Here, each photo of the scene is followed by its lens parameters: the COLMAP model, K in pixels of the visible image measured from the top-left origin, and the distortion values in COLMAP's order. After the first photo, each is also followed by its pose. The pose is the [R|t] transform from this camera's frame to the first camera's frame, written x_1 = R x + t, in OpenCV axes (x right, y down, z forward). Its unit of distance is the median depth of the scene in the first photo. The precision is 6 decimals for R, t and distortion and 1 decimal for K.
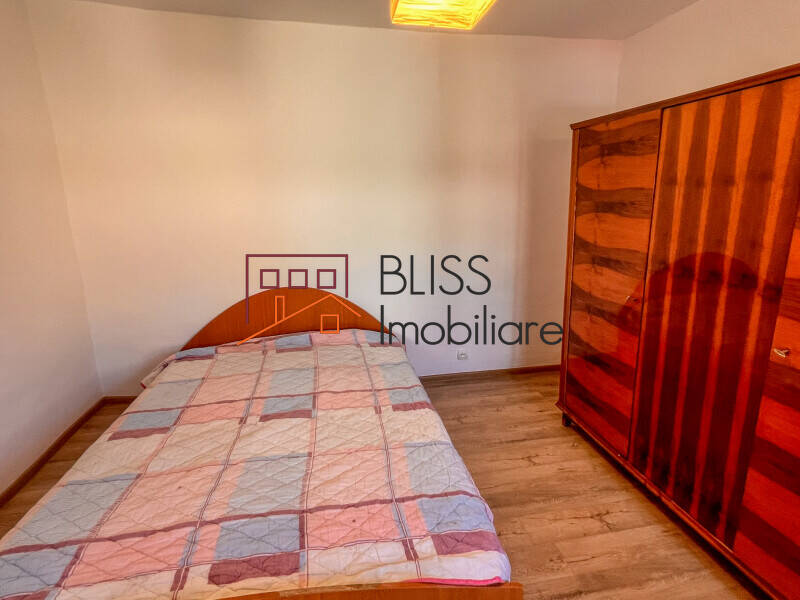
lens RADIAL K [[426.9, 0, 401.3], [0, 426.9, 300.1], [0, 0, 1]] dist [0.000646, 0.000915]
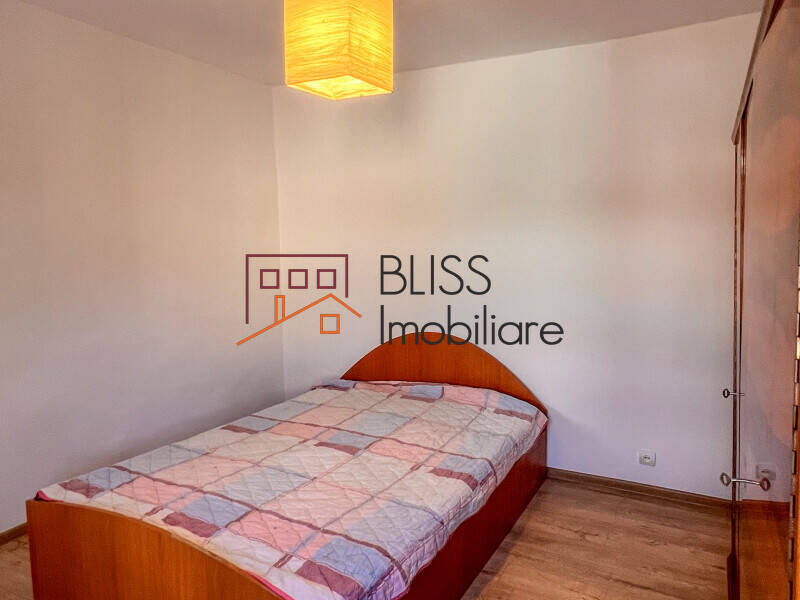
lens RADIAL K [[569.3, 0, 399.1], [0, 569.3, 297.7], [0, 0, 1]] dist [0.012501, -0.006012]
pose [[0.770376, 0.070914, -0.633634, 0.951954], [-0.145714, 0.987076, -0.066690, -0.024039], [0.620716, 0.143706, 0.770753, -0.035267]]
